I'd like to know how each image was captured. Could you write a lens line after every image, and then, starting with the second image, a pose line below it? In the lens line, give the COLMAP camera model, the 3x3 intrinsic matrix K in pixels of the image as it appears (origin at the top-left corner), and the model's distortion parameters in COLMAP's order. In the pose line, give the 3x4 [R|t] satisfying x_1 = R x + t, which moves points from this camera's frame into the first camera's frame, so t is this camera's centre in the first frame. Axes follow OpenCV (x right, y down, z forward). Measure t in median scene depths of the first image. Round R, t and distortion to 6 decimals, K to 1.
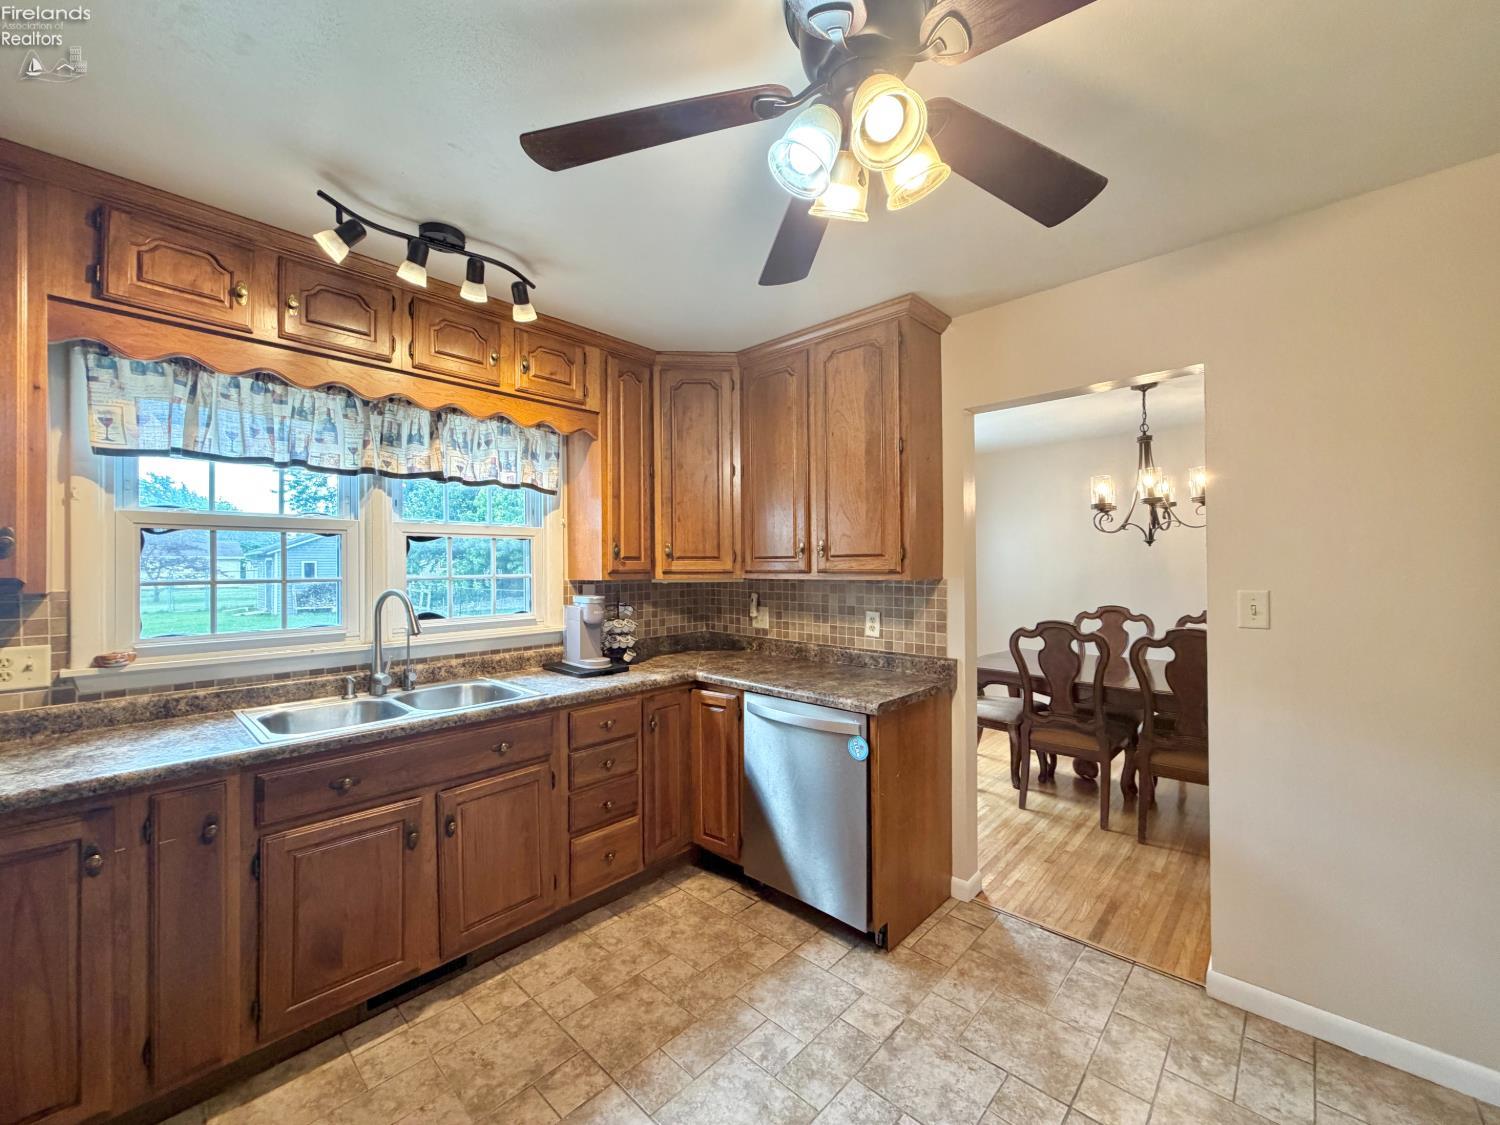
lens RADIAL K [[598.6, 0, 747.8], [0, 598.6, 562.1], [0, 0, 1]] dist [0.000399, 0.000529]
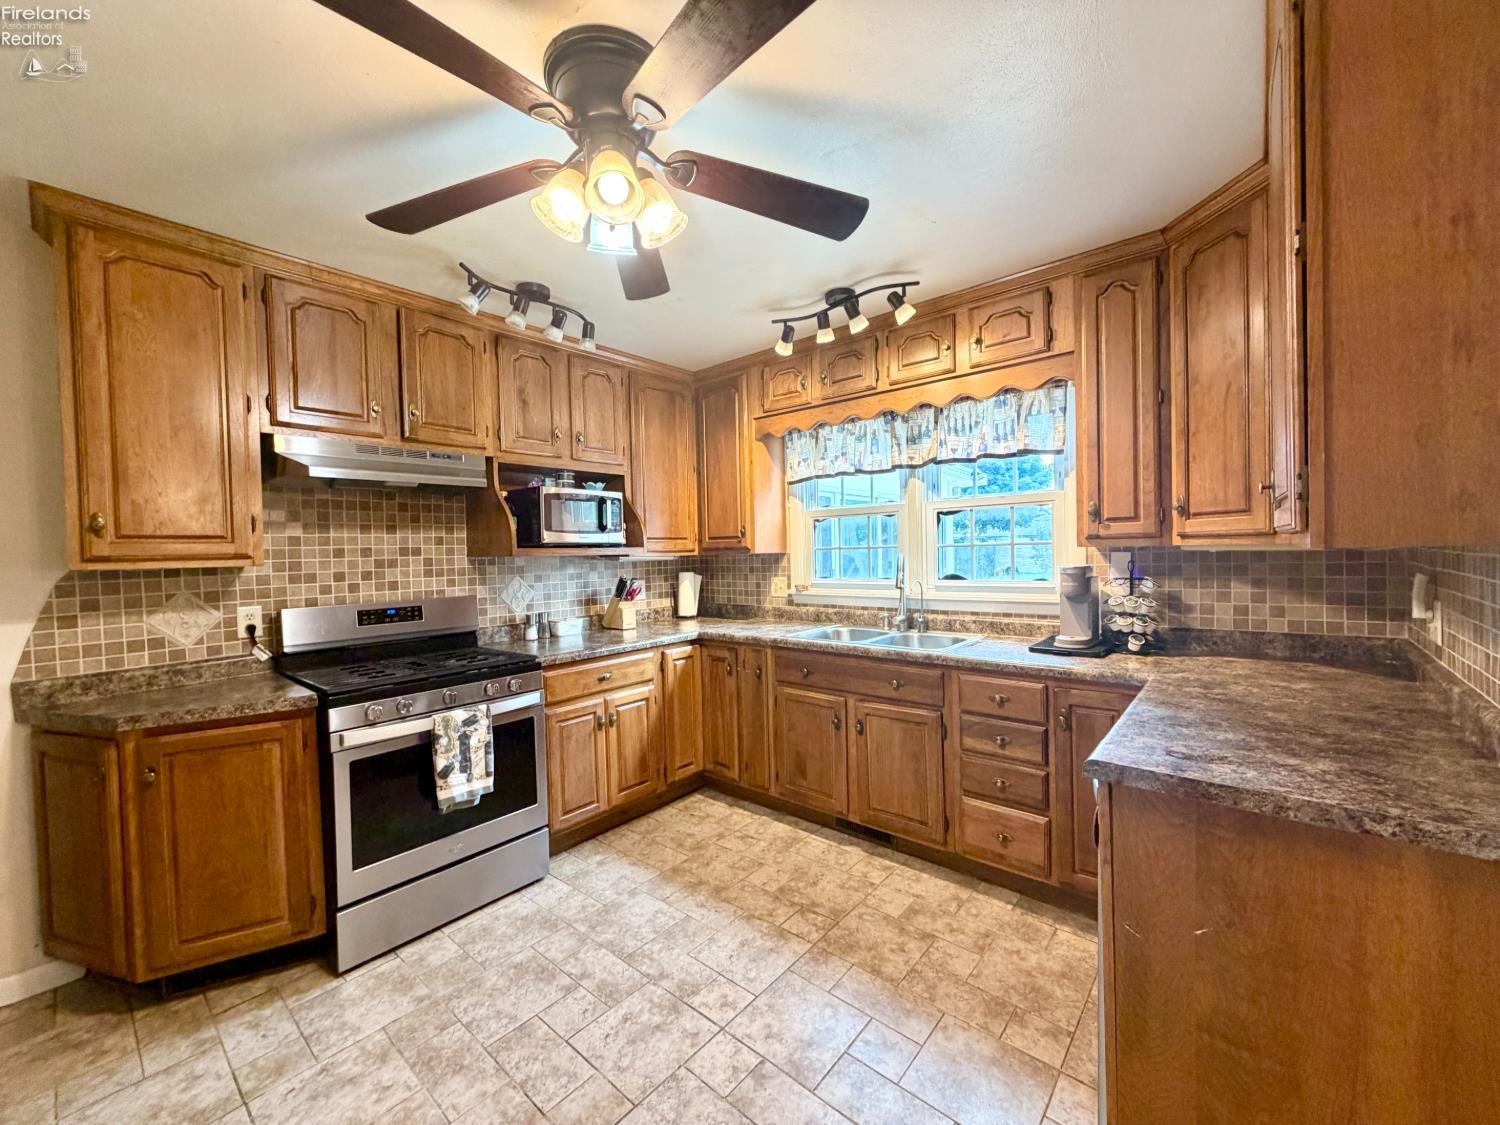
lens RADIAL K [[598.6, 0, 747.8], [0, 598.6, 562.1], [0, 0, 1]] dist [0.000399, 0.000529]
pose [[0.040237, 0.025885, -0.998855, 0.698158], [0.031398, 0.999138, 0.027157, 0.015800], [0.998697, -0.032454, 0.039390, 0.577204]]
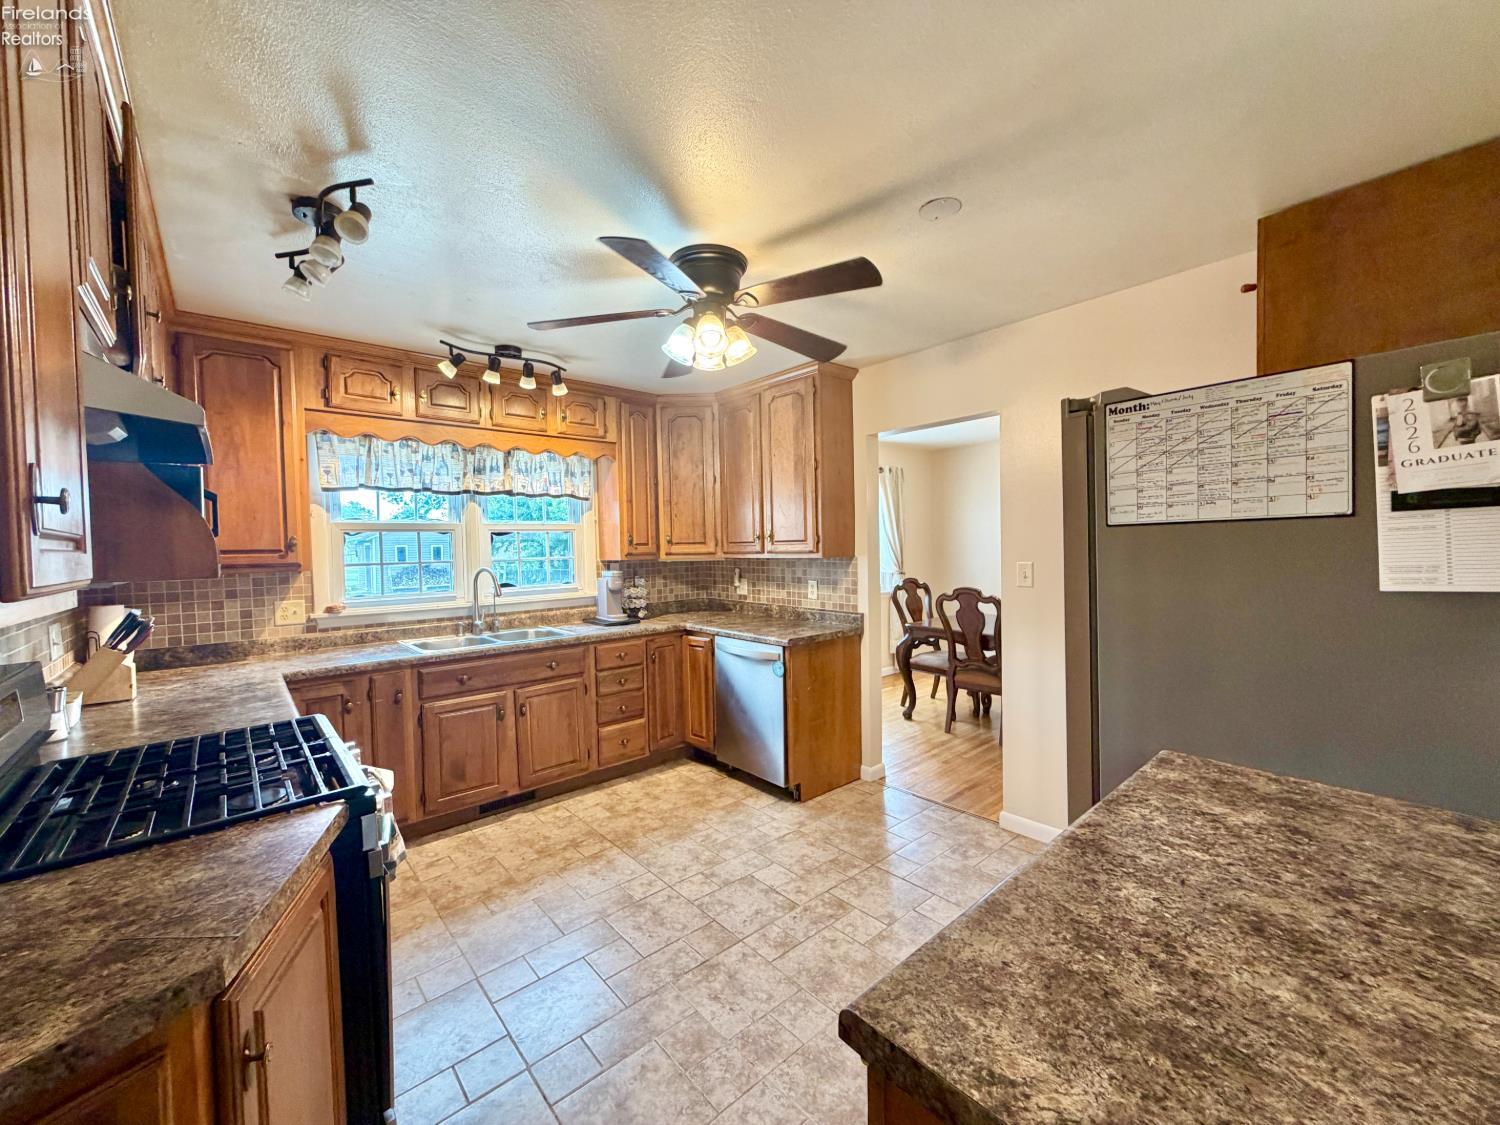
lens RADIAL K [[598.6, 0, 747.8], [0, 598.6, 562.1], [0, 0, 1]] dist [0.000399, 0.000529]
pose [[0.994777, -0.010584, -0.101525, 0.240635], [0.014238, 0.999274, 0.035329, -0.013357], [0.101078, -0.036590, 0.994205, -0.464673]]
